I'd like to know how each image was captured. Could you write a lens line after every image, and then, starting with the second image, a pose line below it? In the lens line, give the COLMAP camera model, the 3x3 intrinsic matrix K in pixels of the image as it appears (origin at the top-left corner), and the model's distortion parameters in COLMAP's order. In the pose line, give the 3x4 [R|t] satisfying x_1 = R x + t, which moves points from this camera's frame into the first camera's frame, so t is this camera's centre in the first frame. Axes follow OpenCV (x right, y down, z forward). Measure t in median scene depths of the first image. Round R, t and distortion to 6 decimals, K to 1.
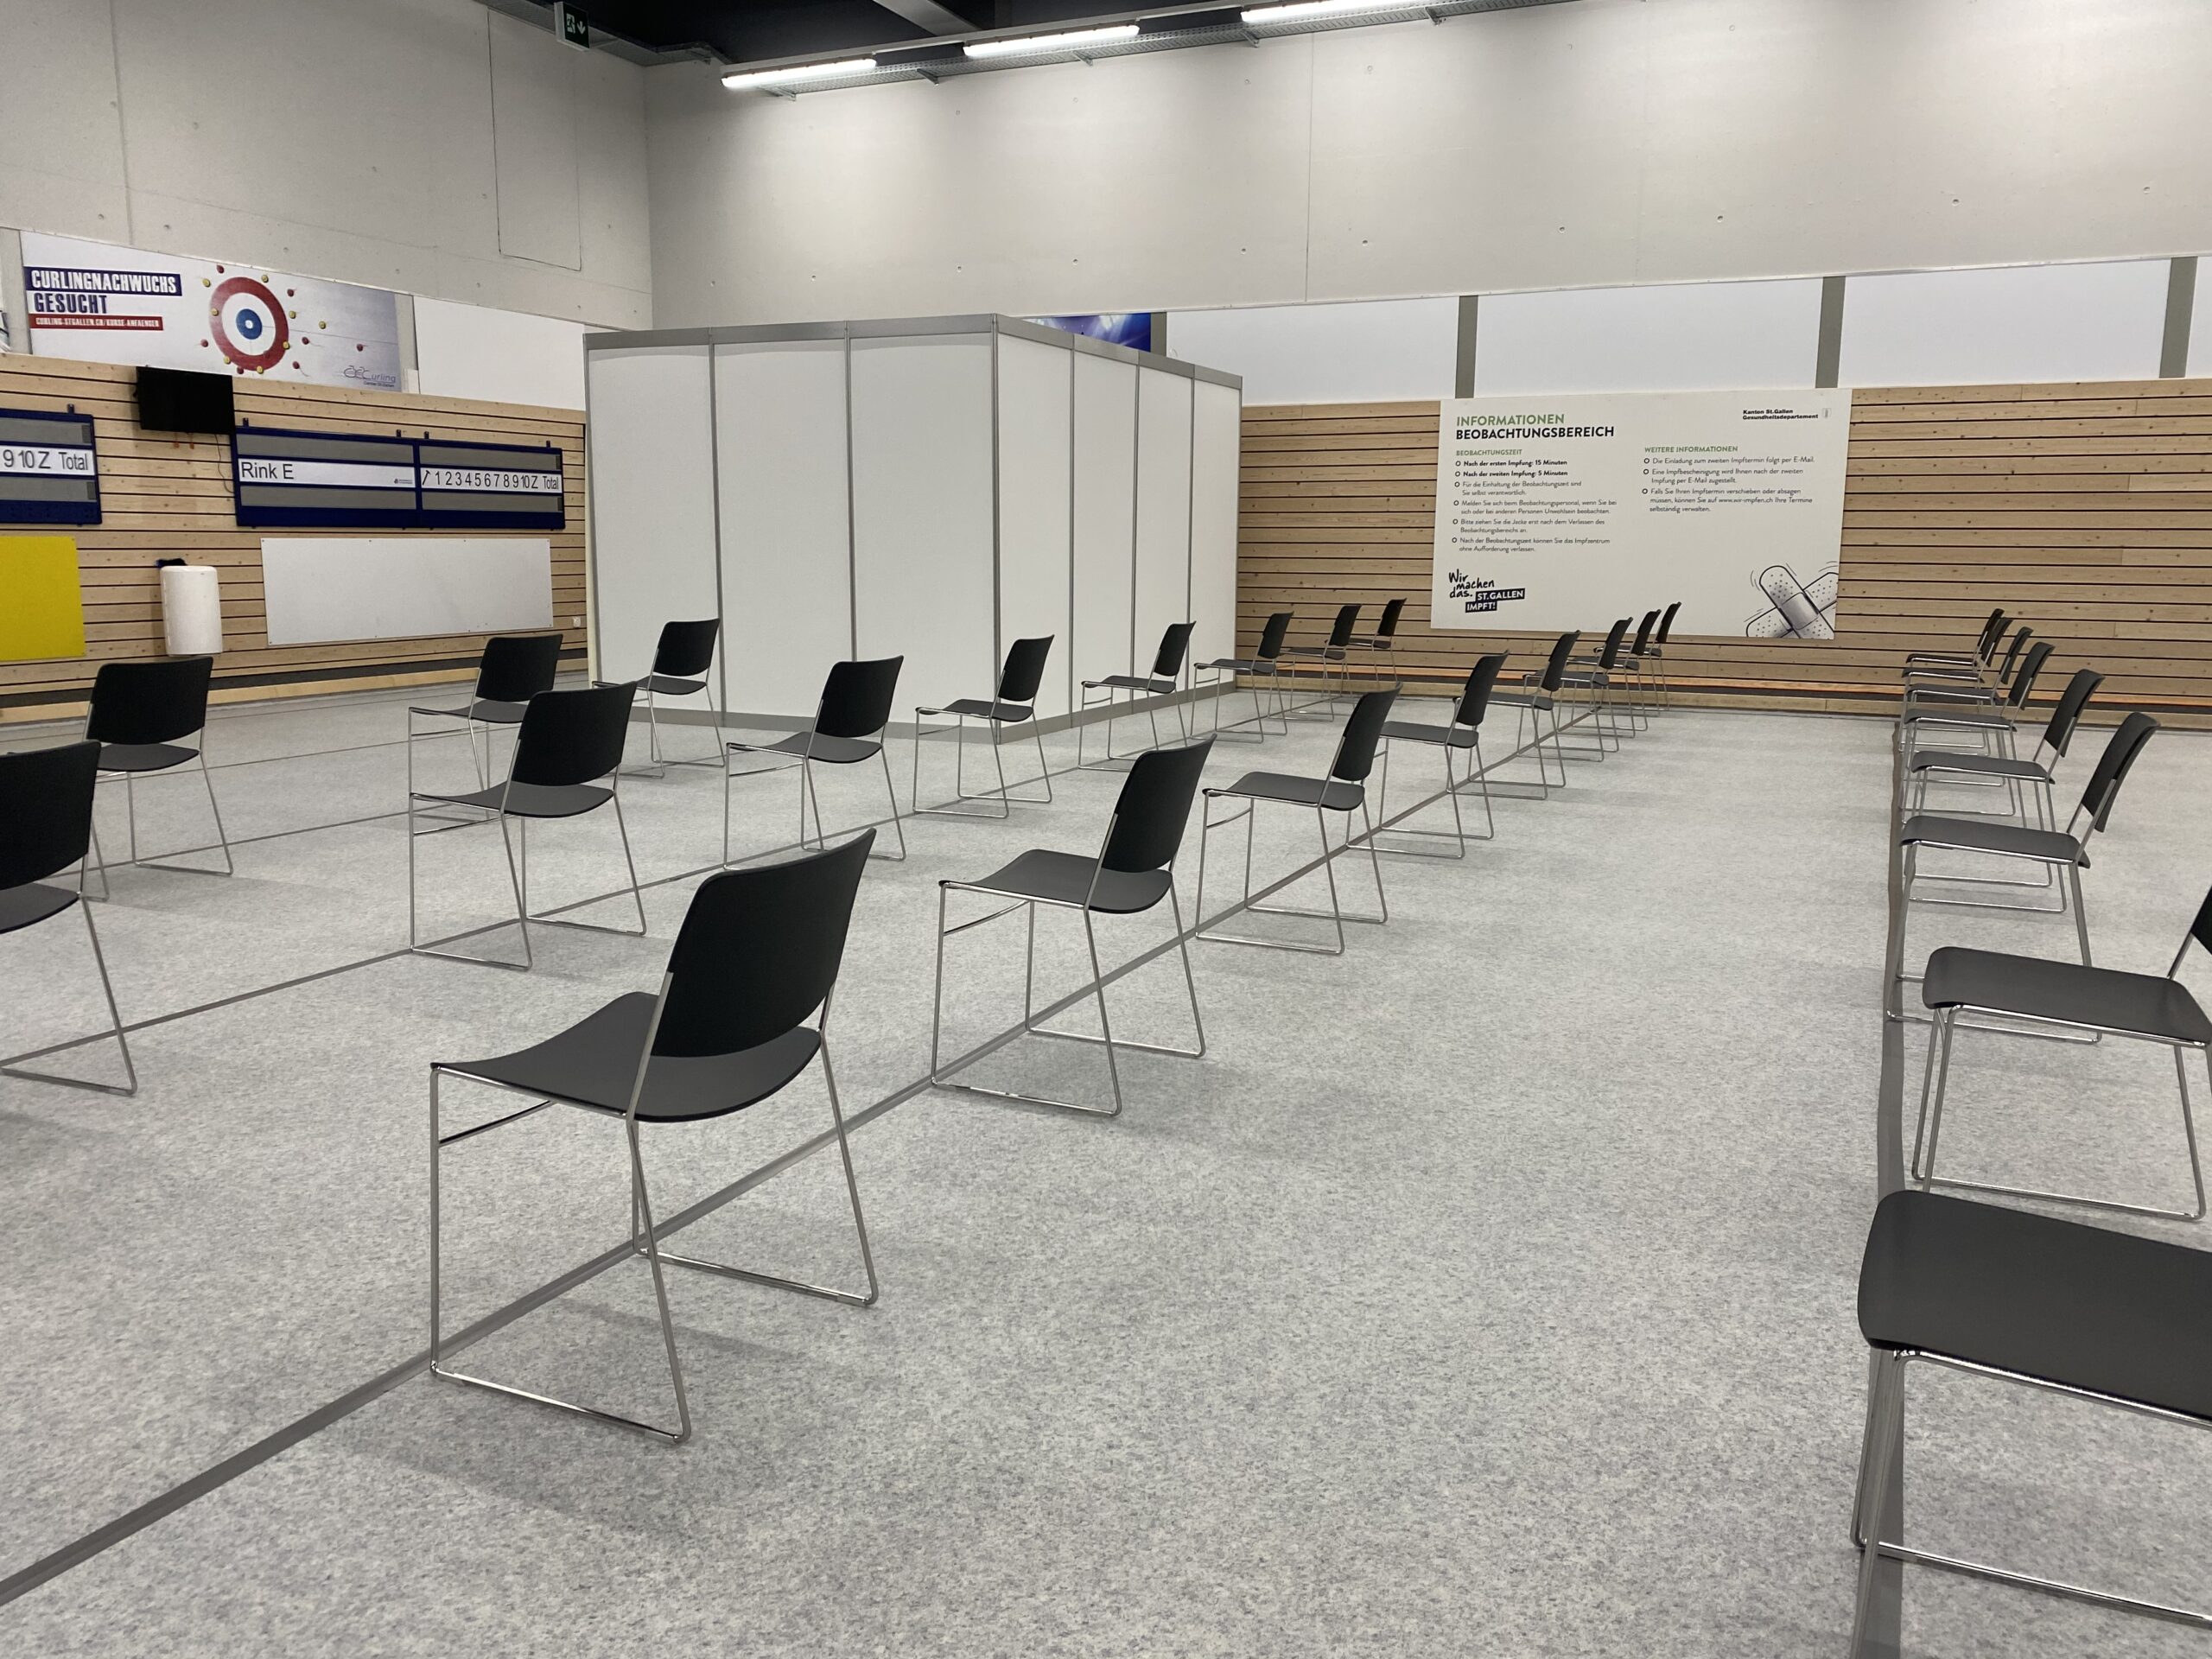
lens RADIAL K [[1705.2, 0, 1089.9], [0, 1705.2, 826.1], [0, 0, 1]] dist [0.033597, -0.016741]
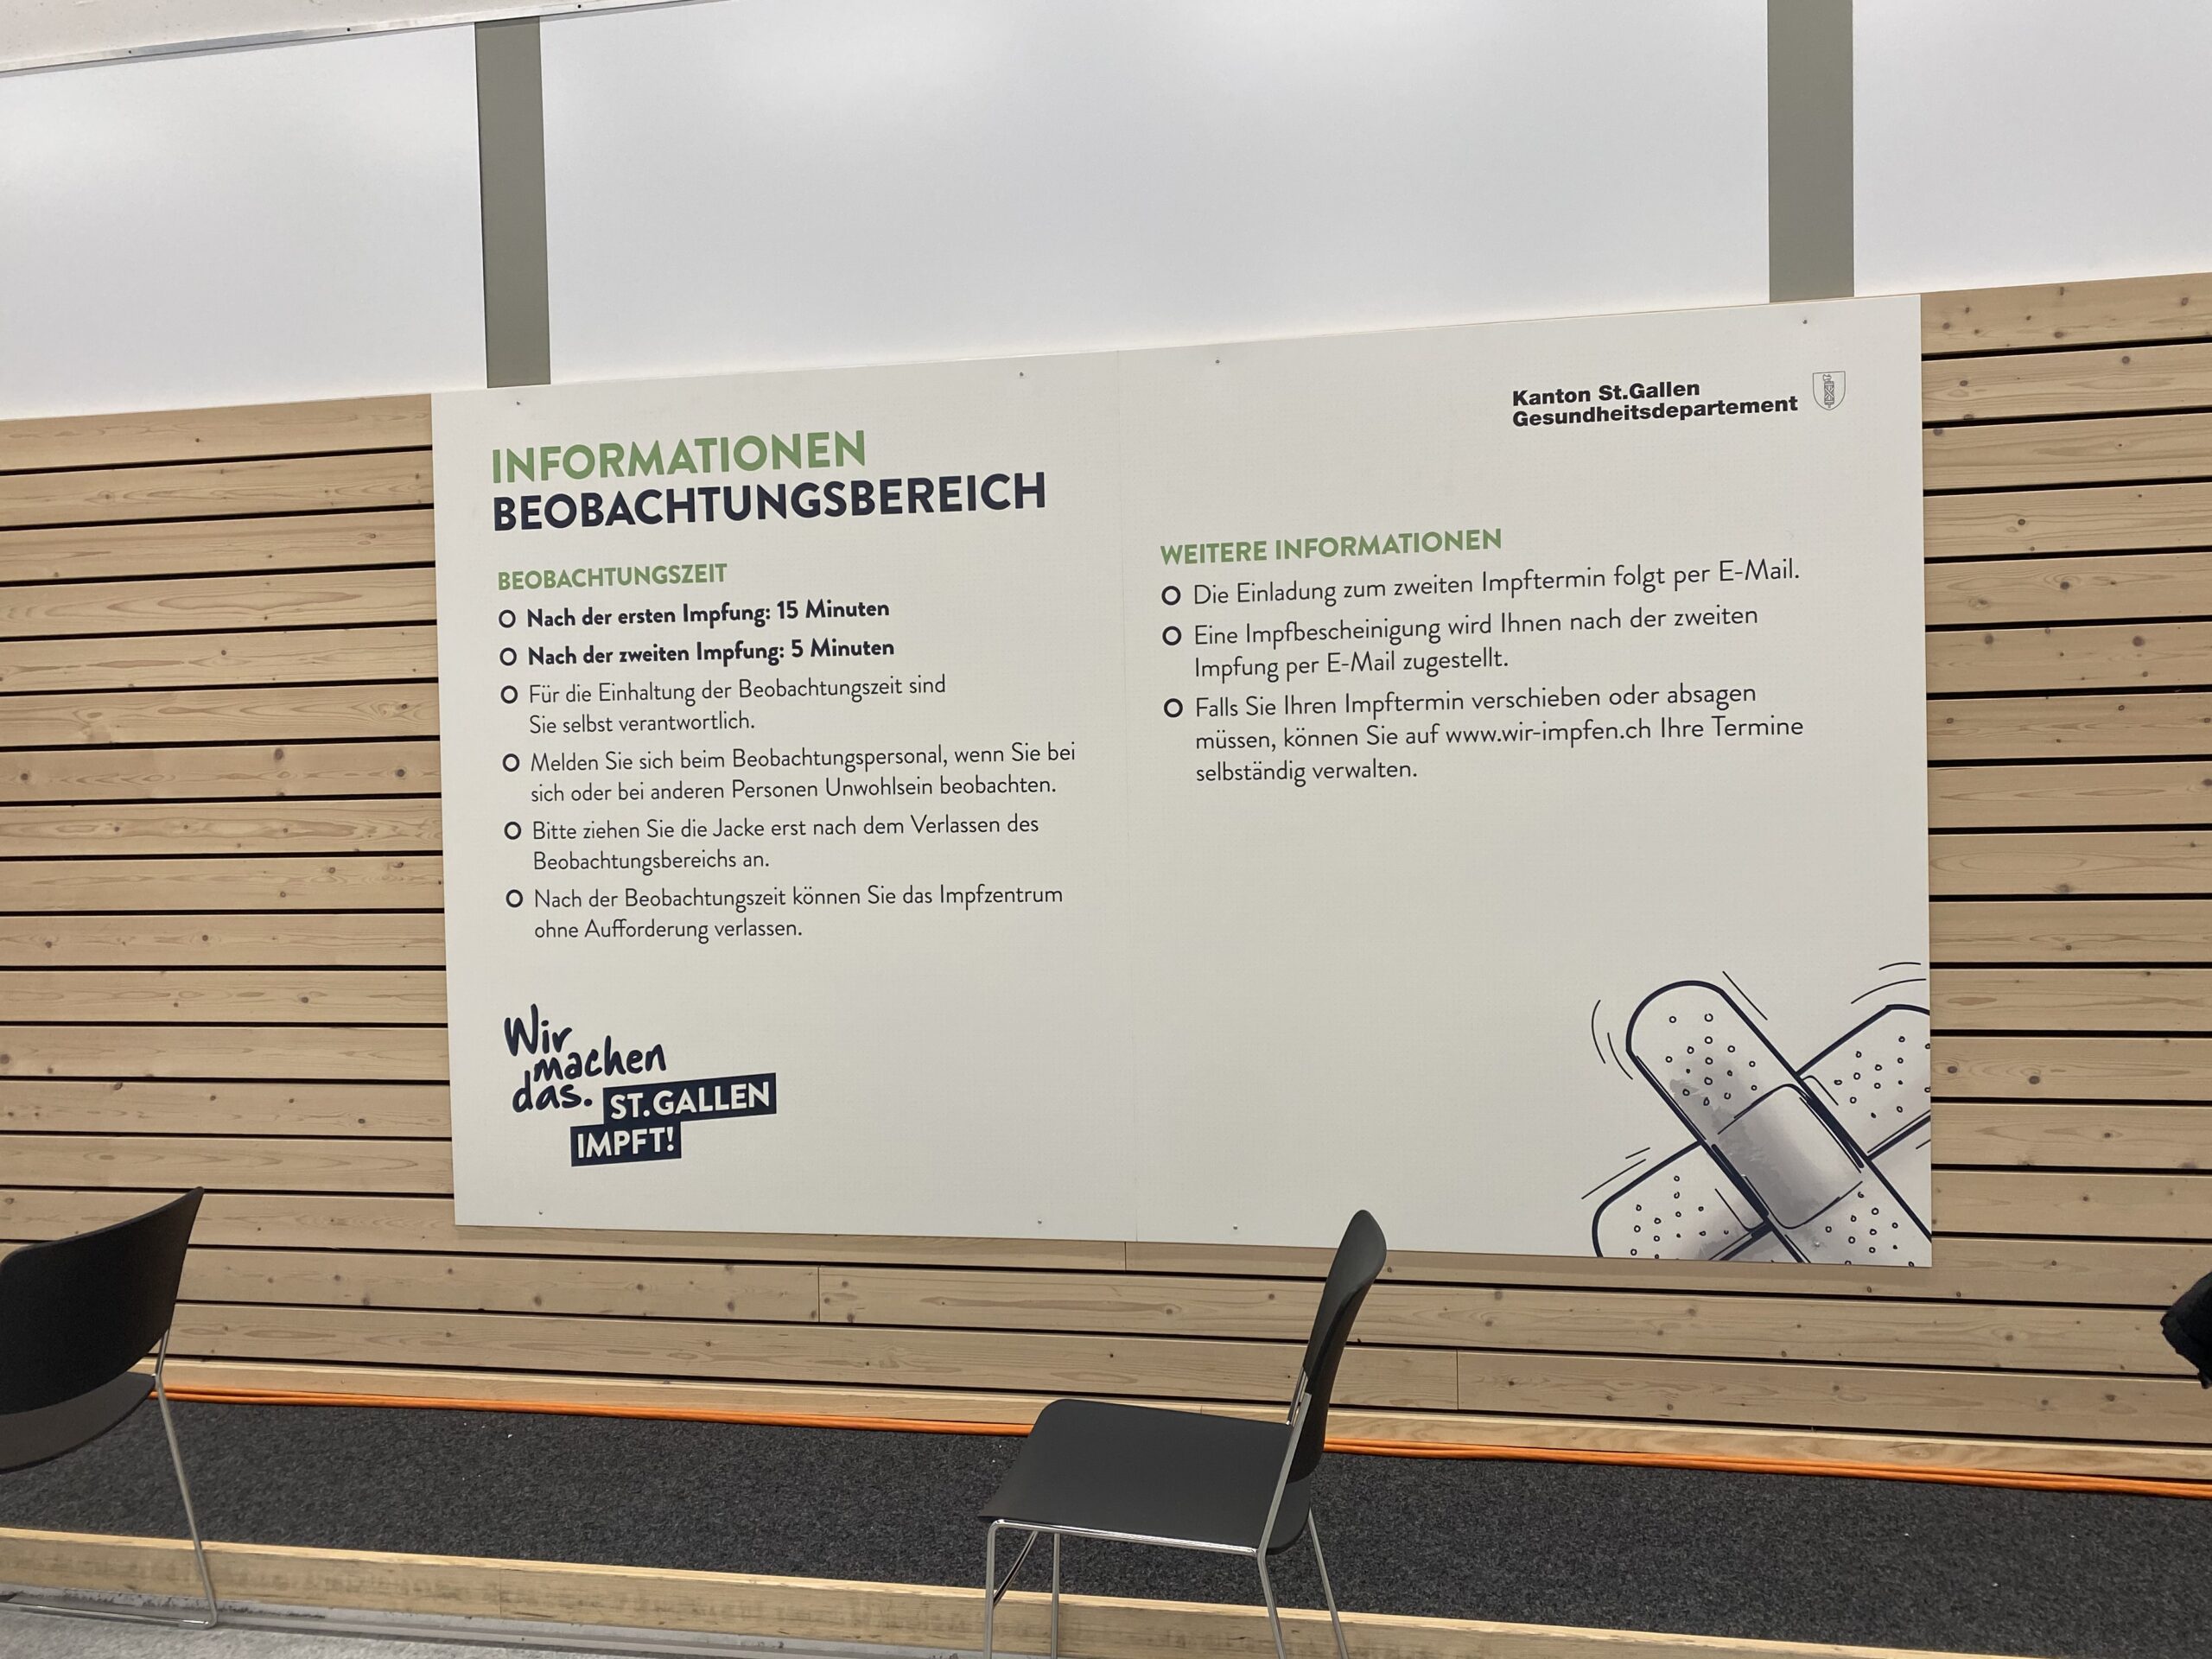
lens RADIAL K [[1705.2, 0, 1103.4], [0, 1705.2, 839.7], [0, 0, 1]] dist [0.033597, -0.016741]
pose [[0.960595, -0.035011, 0.275739, 0.233628], [0.073352, 0.988799, -0.129988, -0.137926], [-0.268099, 0.145092, 0.952403, 0.734777]]
